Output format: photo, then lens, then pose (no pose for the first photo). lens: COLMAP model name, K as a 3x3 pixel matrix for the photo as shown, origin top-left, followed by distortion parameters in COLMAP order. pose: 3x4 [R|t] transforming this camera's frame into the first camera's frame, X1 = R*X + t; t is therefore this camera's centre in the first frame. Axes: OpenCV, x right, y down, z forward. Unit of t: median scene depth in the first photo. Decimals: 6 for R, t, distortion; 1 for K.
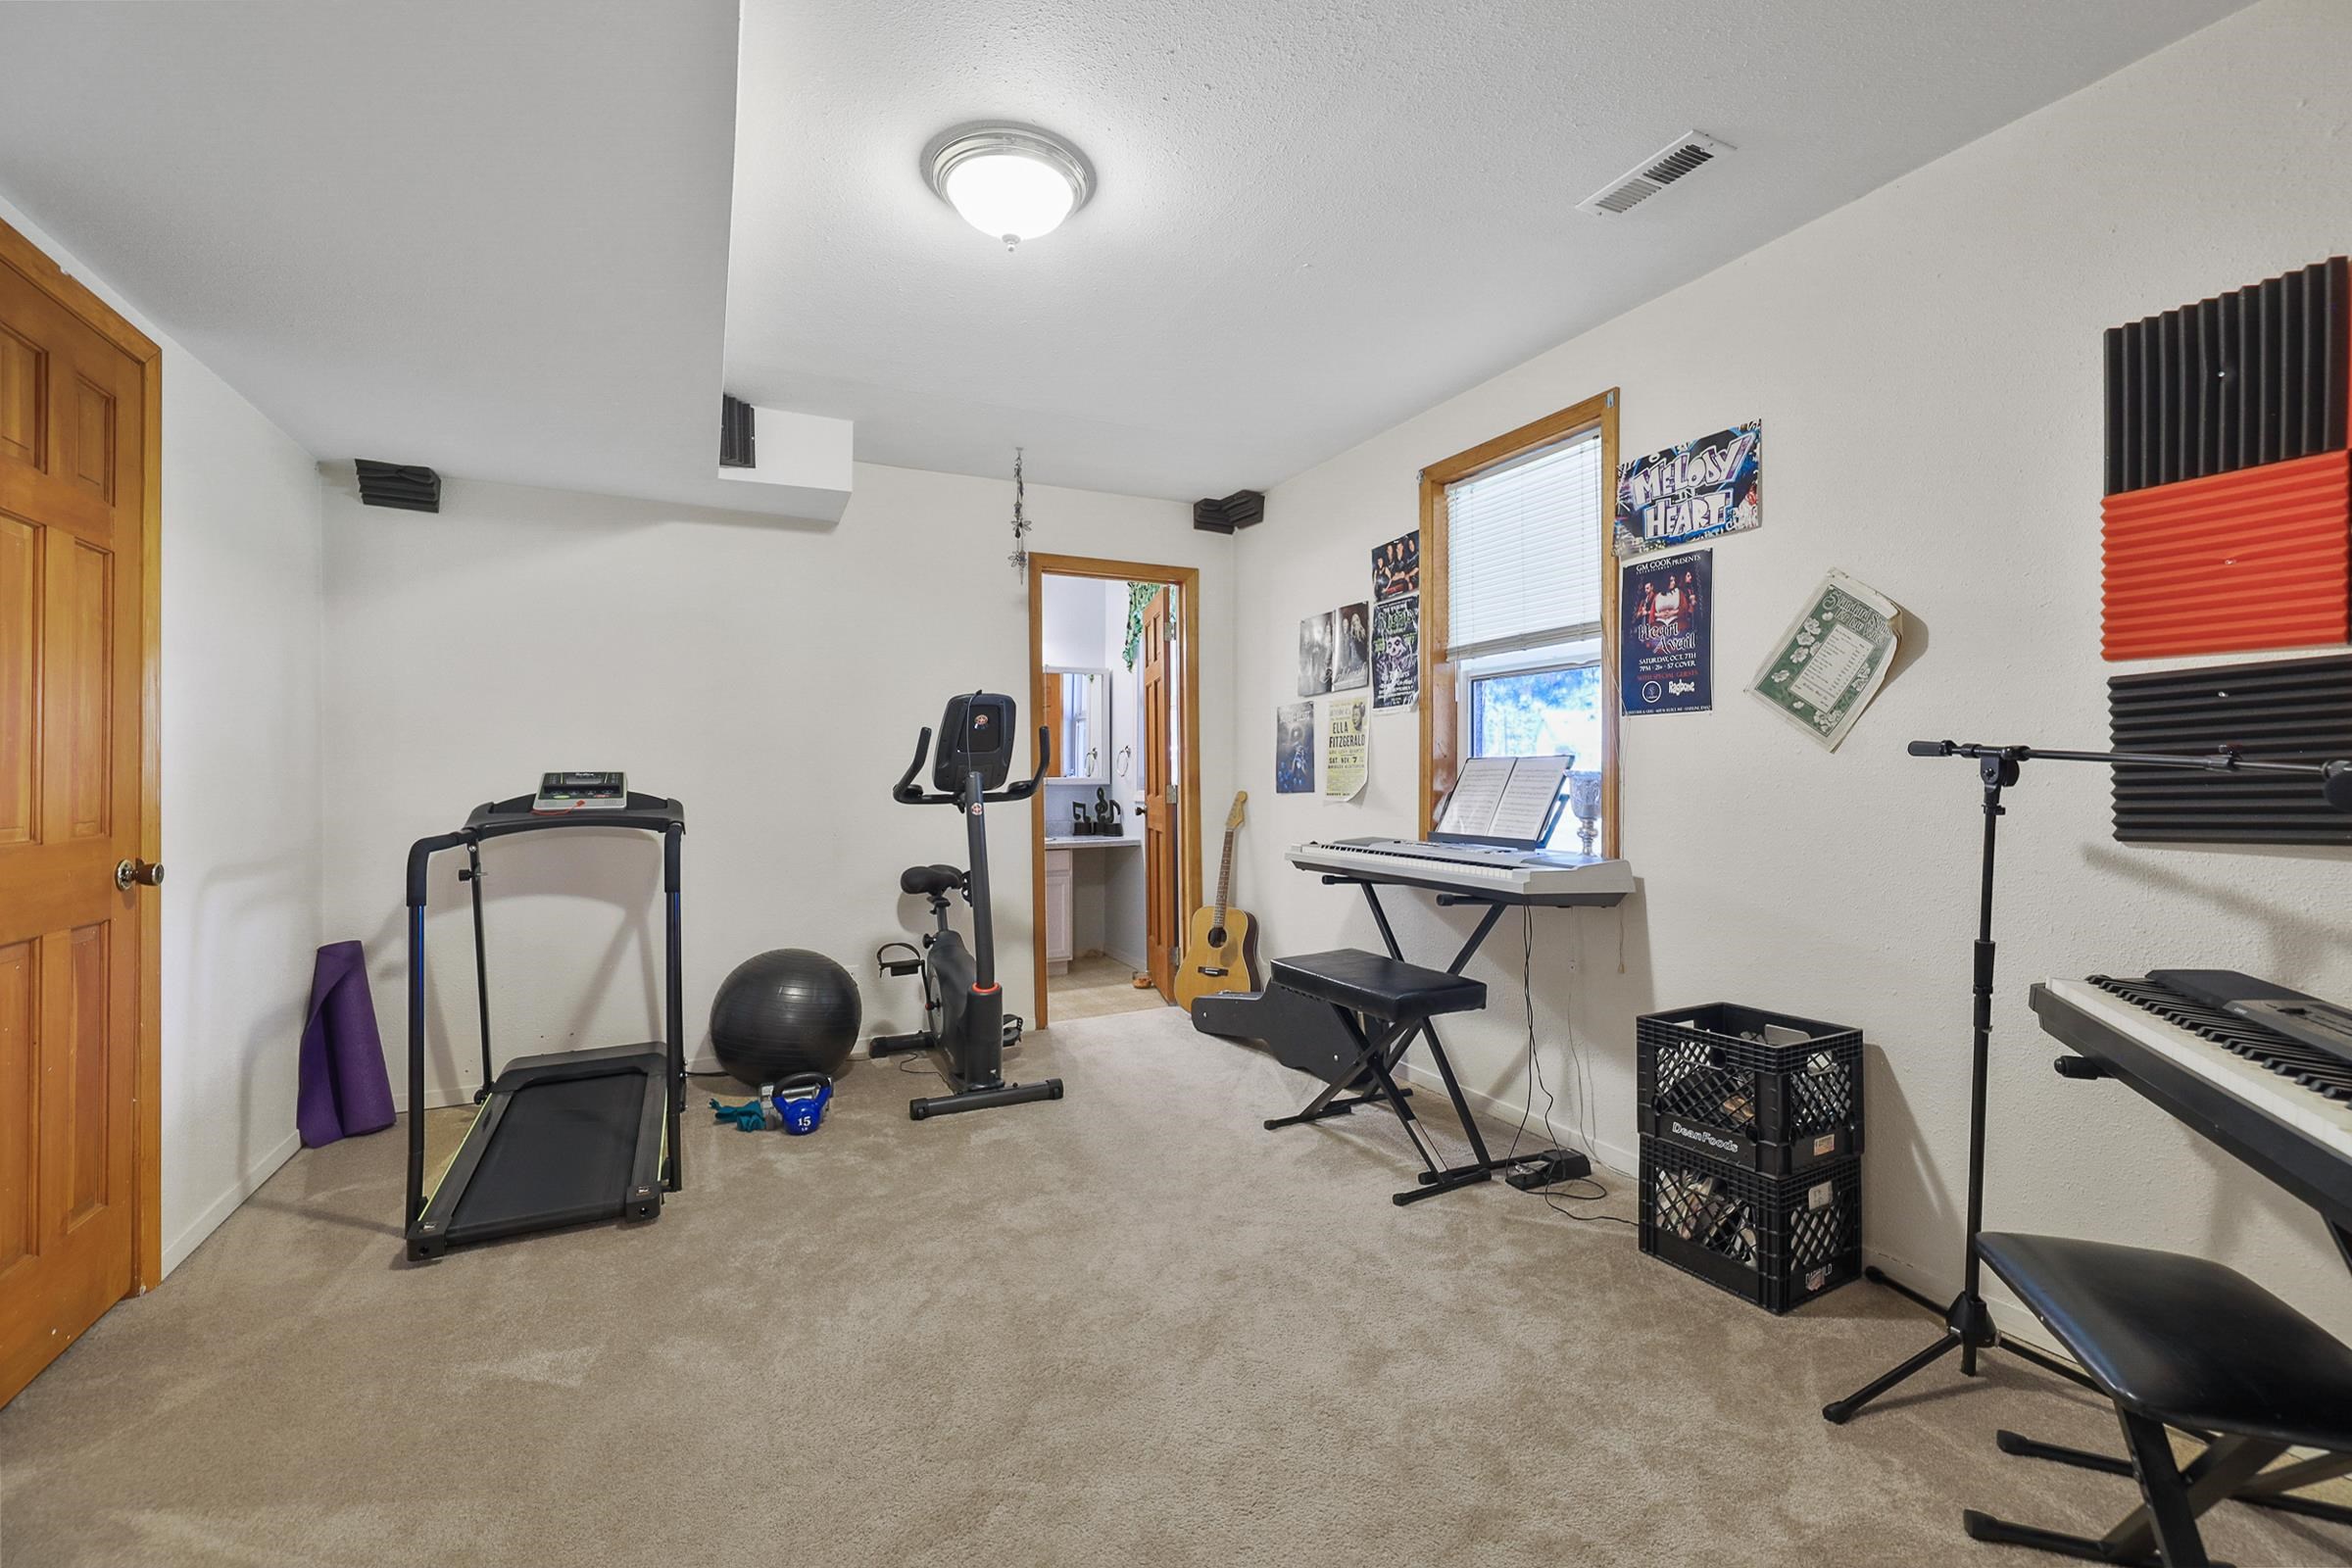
lens RADIAL K [[987.9, 0, 1172.8], [0, 987.9, 782.9], [0, 0, 1]] dist [-0.000467, -0.000873]
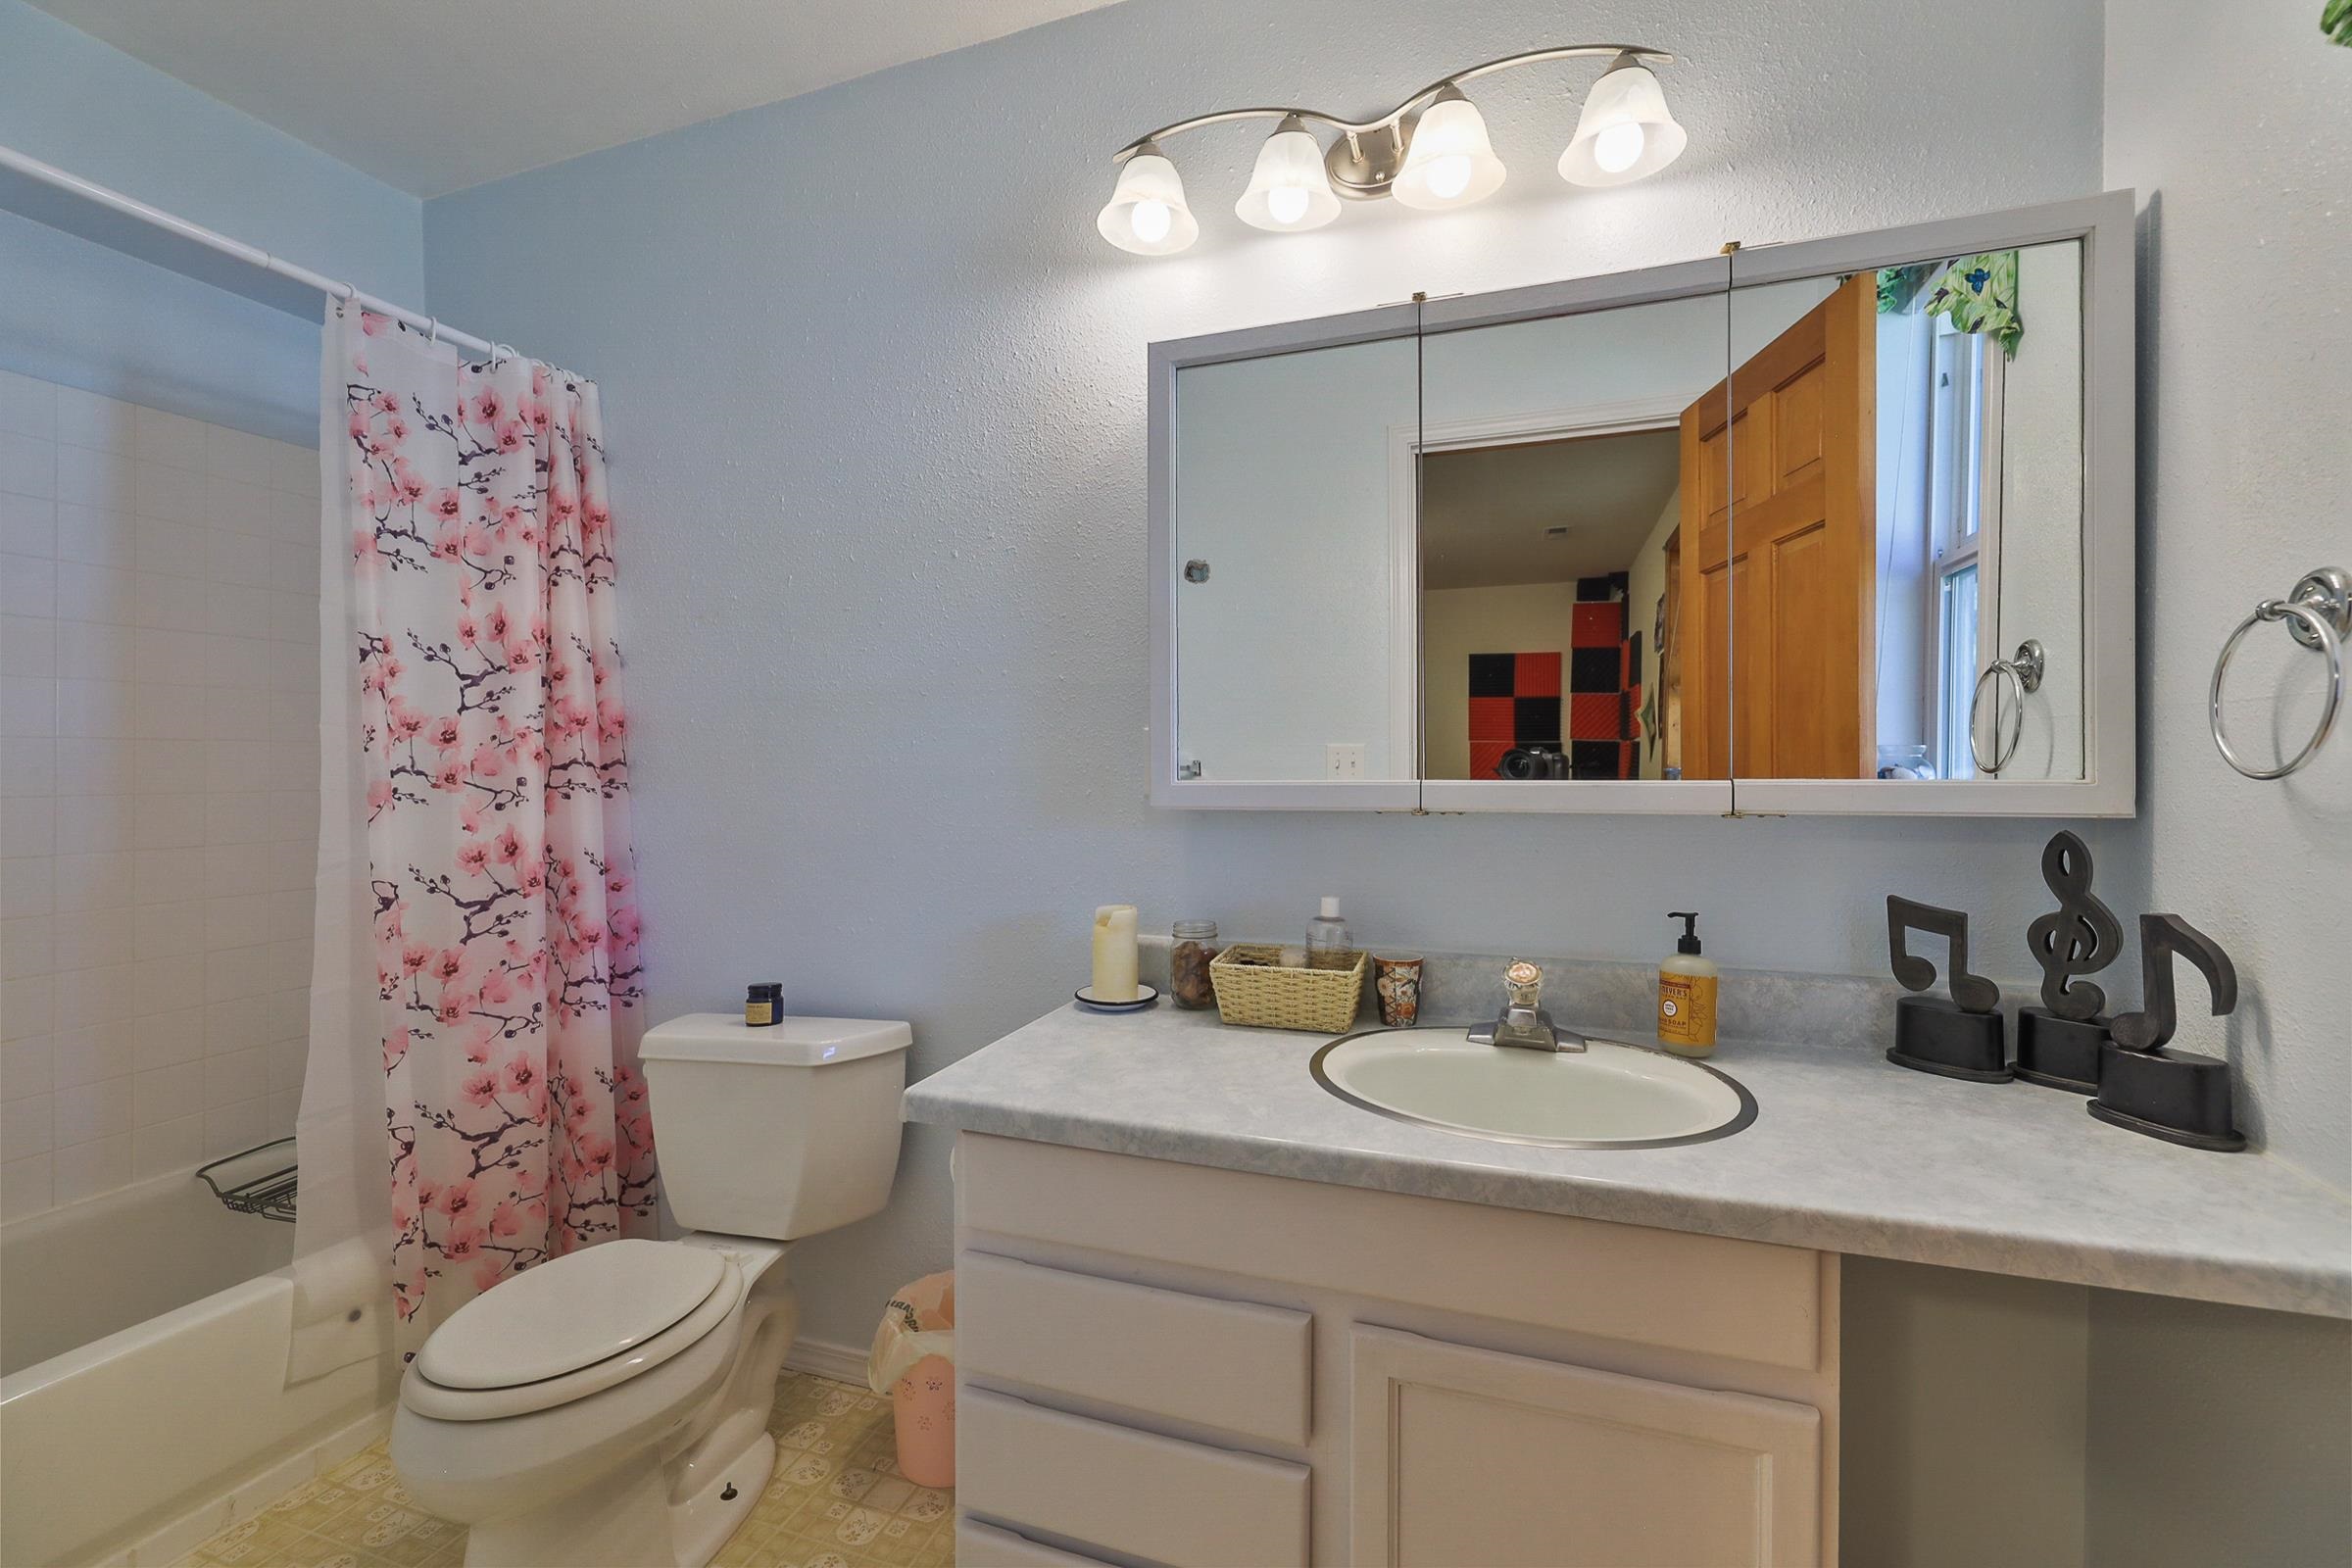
lens RADIAL K [[987.9, 0, 1164.0], [0, 987.9, 779.4], [0, 0, 1]] dist [-0.000467, -0.000873]
pose [[0.696221, 0.003923, -0.717817, -0.057688], [0.001889, 0.999972, 0.007297, -0.008098], [0.717825, -0.006436, 0.696194, 0.740342]]
